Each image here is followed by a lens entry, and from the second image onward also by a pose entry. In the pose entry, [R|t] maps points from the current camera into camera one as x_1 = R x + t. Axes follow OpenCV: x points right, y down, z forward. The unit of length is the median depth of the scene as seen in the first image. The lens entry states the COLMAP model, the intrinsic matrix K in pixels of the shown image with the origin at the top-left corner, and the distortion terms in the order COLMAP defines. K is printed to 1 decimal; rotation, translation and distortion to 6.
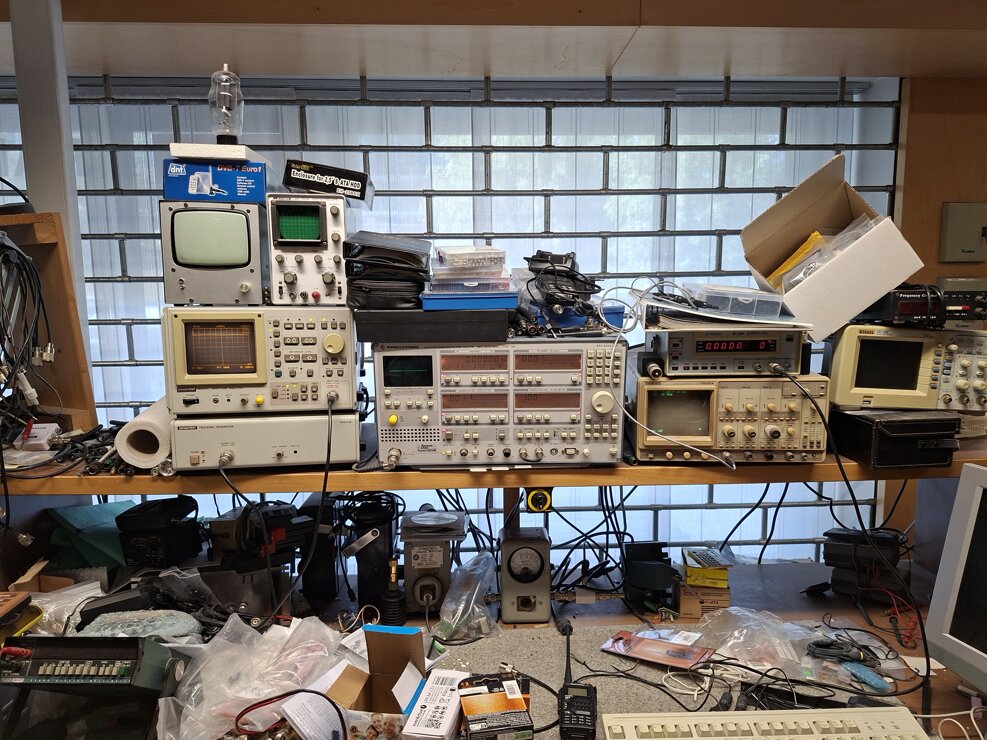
lens RADIAL K [[686.6, 0, 499.4], [0, 686.6, 376.4], [0, 0, 1]] dist [0.085733, -0.108597]
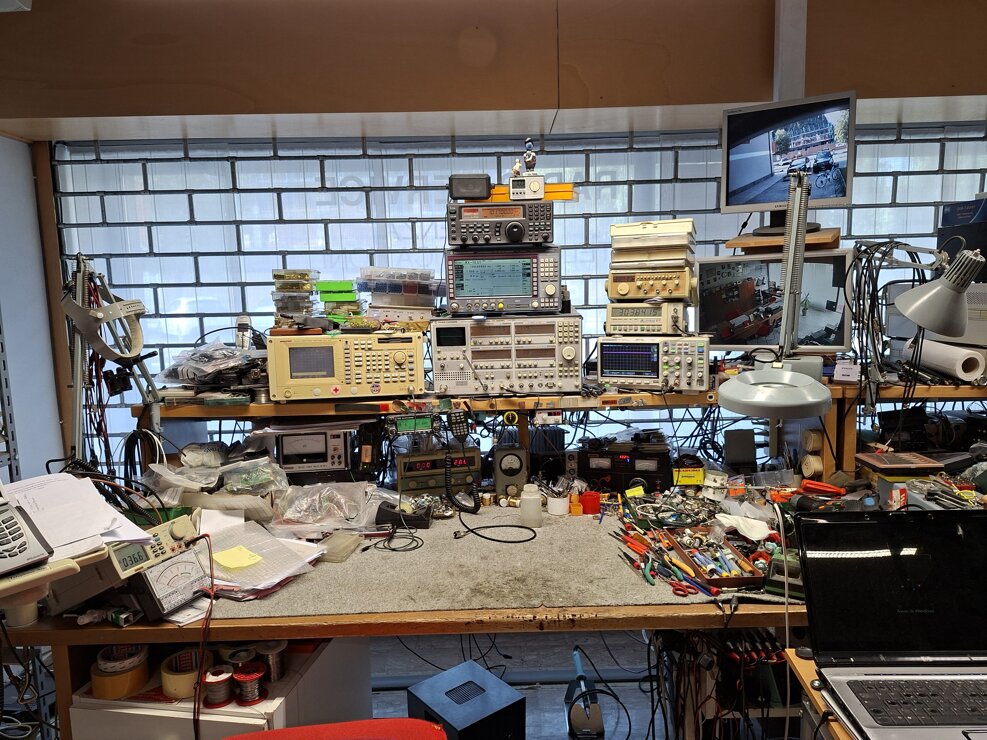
lens RADIAL K [[686.6, 0, 496.7], [0, 686.6, 370.7], [0, 0, 1]] dist [0.085733, -0.108597]
pose [[0.998692, -0.013632, -0.049286, -1.556732], [0.013570, 0.999907, -0.001597, 0.095260], [0.049303, 0.000927, 0.998783, -0.722679]]
